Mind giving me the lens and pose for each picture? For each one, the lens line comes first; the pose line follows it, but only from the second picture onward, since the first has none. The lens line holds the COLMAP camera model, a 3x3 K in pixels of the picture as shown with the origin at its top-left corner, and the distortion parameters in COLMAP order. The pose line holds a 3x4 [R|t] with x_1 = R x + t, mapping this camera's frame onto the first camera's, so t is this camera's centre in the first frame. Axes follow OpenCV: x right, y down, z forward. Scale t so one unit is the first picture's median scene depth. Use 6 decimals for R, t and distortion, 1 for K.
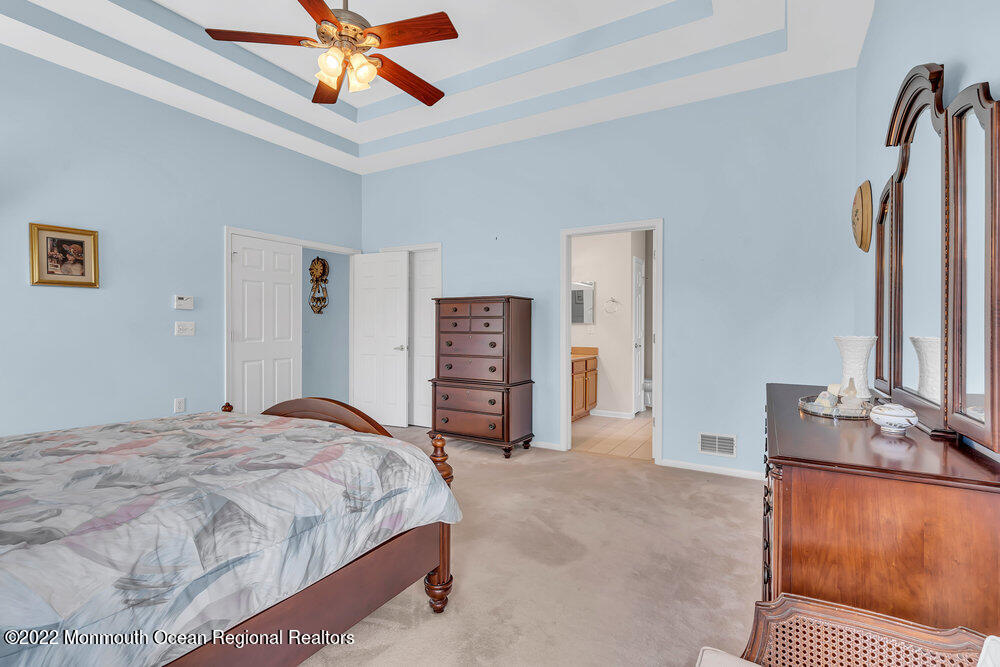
lens RADIAL K [[455.0, 0, 501.9], [0, 455.0, 330.8], [0, 0, 1]] dist [-0.001590, 0.000020]
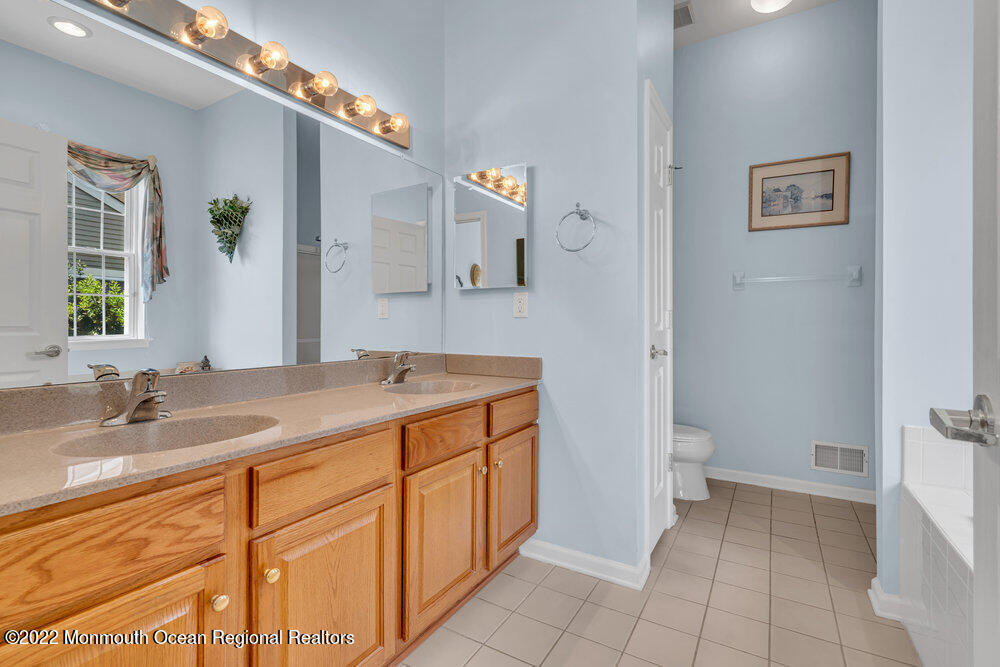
lens RADIAL K [[455.0, 0, 501.9], [0, 455.0, 330.8], [0, 0, 1]] dist [-0.001590, 0.000020]
pose [[0.999958, -0.005025, 0.007655, 0.181037], [0.004988, 0.999976, 0.004787, 0.015024], [-0.007679, -0.004748, 0.999959, 0.667454]]
